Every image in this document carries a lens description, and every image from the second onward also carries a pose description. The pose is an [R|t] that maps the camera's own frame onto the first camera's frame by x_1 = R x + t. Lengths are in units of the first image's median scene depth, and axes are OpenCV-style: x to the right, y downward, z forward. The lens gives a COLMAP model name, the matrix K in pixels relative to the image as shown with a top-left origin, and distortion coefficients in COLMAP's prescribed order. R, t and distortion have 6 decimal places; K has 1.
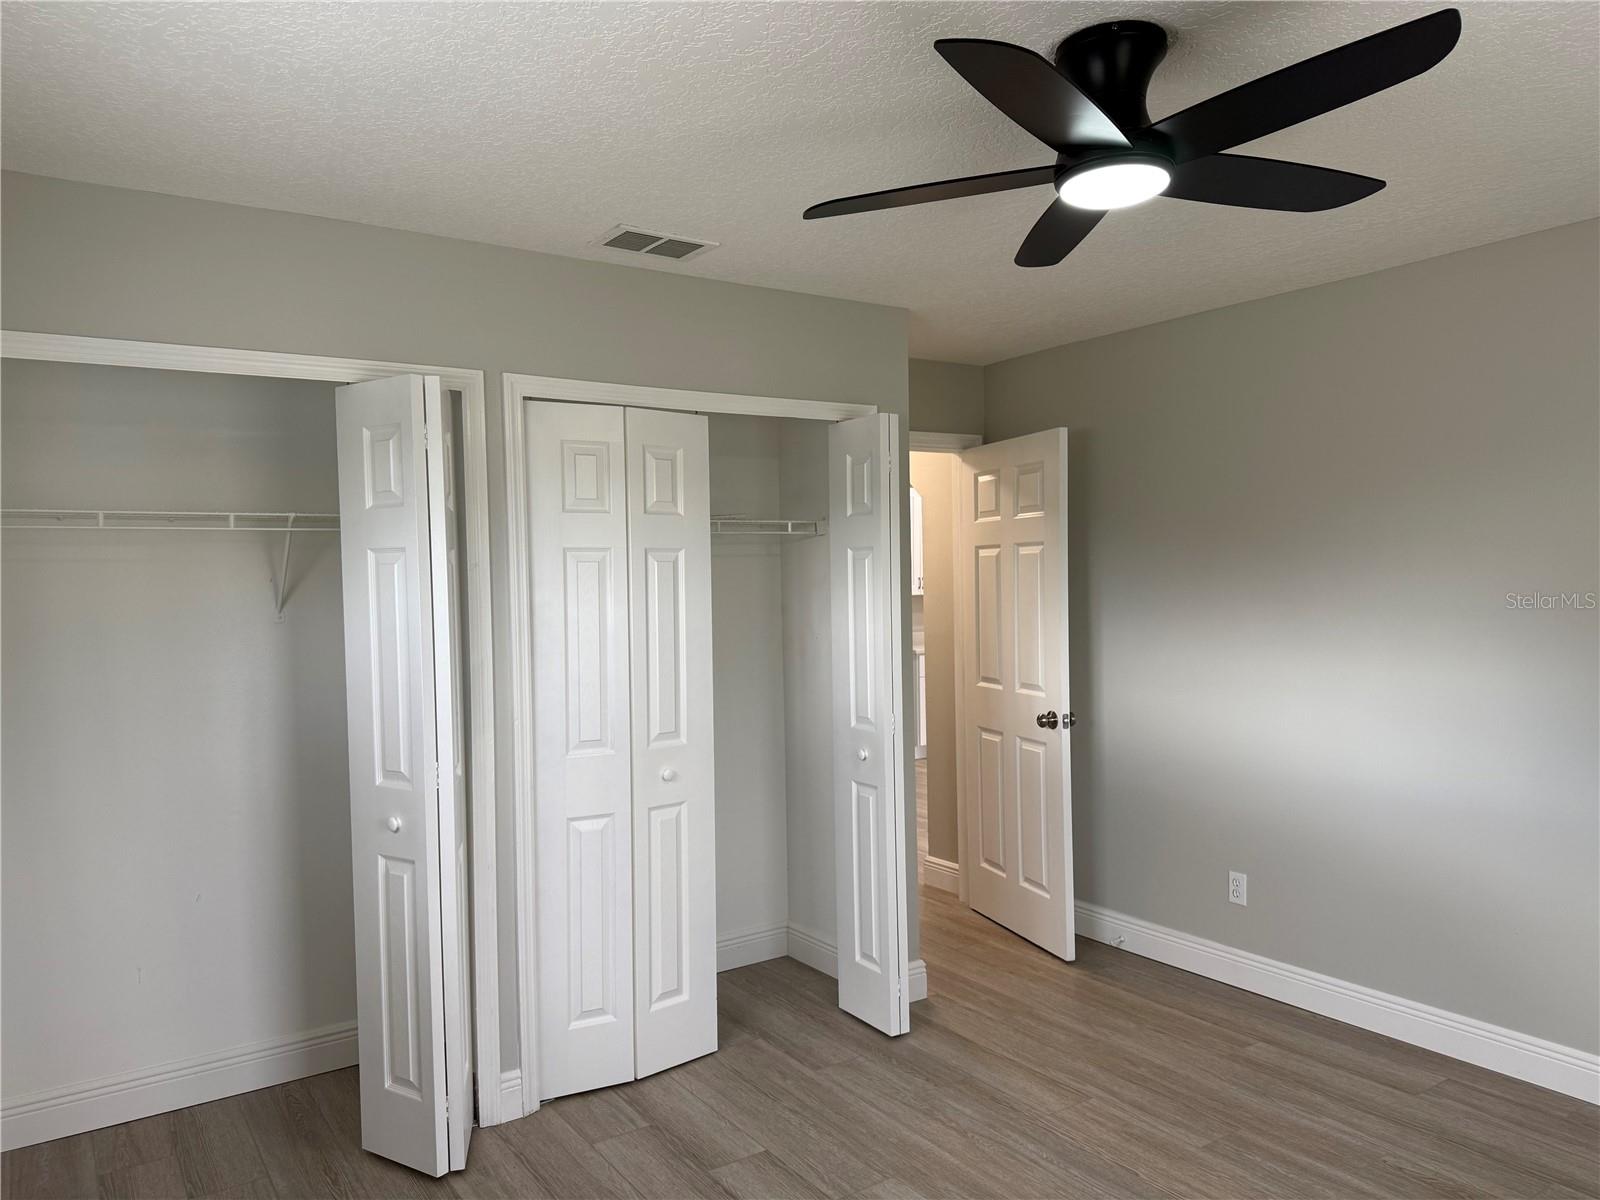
lens RADIAL K [[1161.9, 0, 800.0], [0, 1161.9, 623.9], [0, 0, 1]] dist [0.035980, 0.000370]
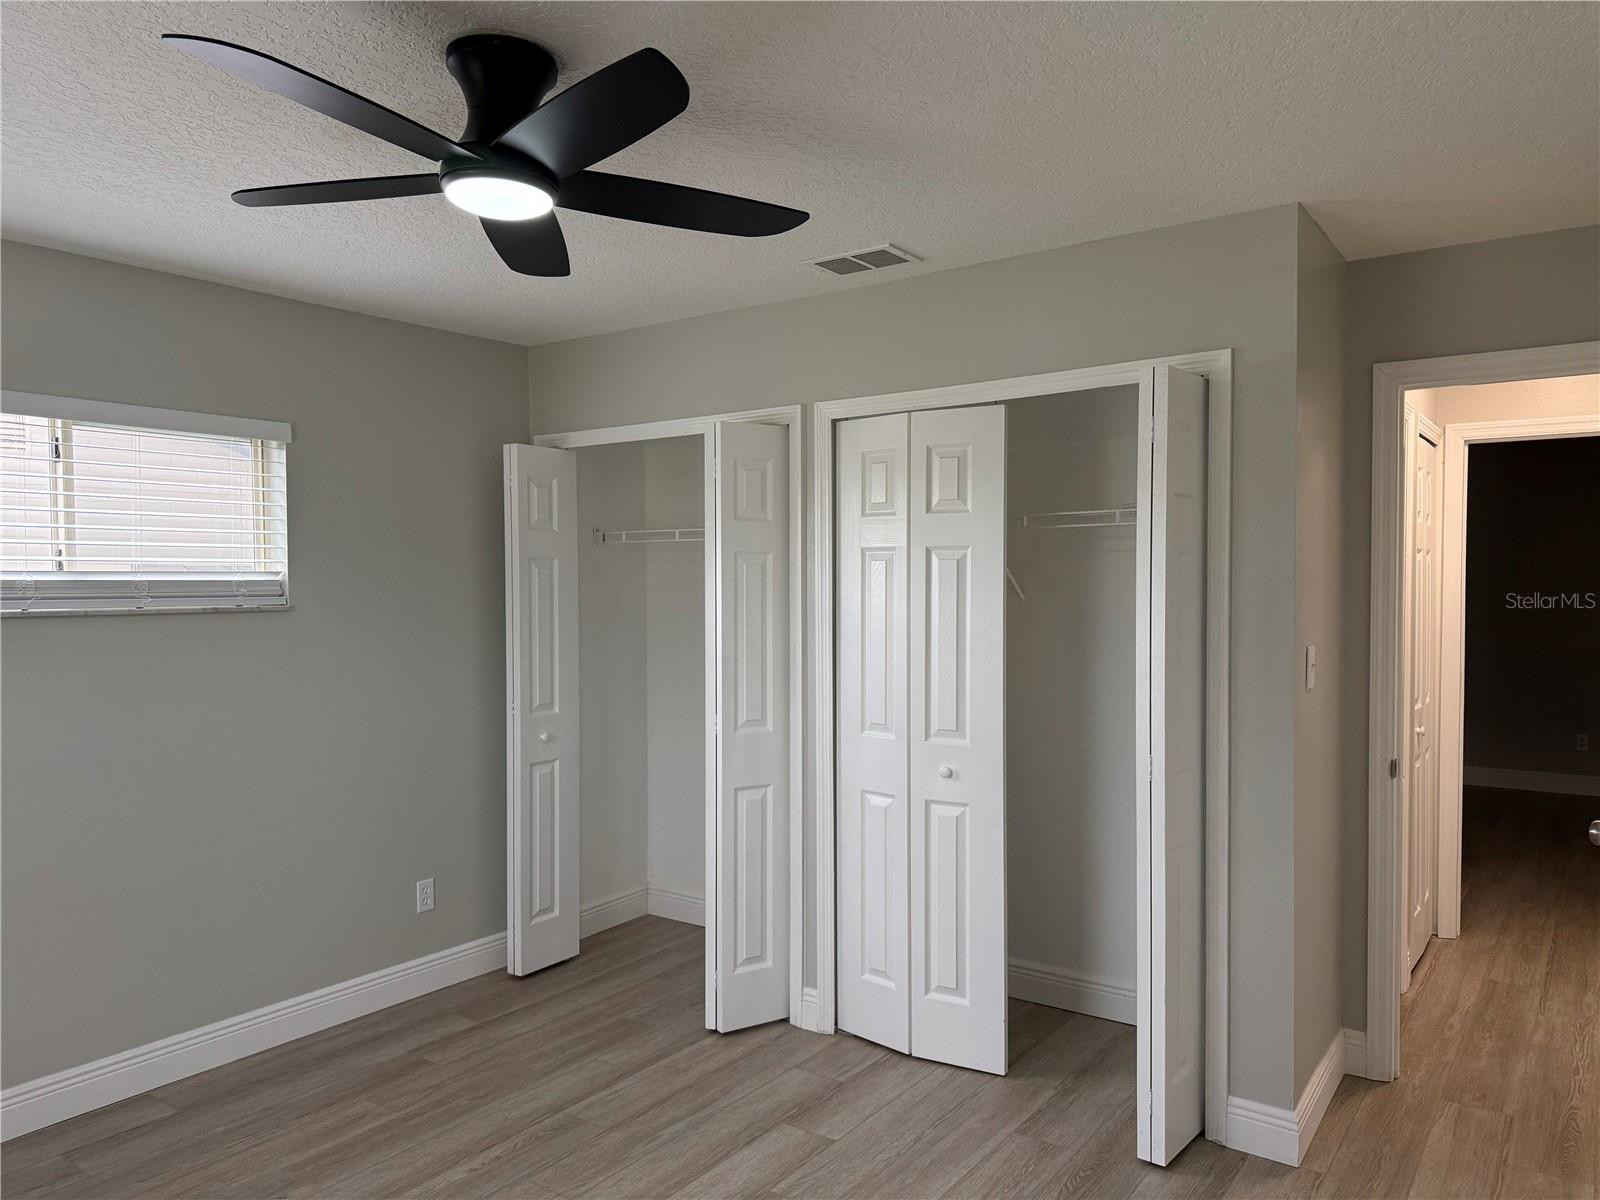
lens RADIAL K [[1109.0, 0, 796.4], [0, 1109.0, 608.9], [0, 0, 1]] dist [0.027364, -0.001891]
pose [[0.344724, 0.041607, -0.937781, 0.771030], [-0.032902, 0.998939, 0.032225, -0.039081], [0.938127, 0.019746, 0.345728, 0.569581]]
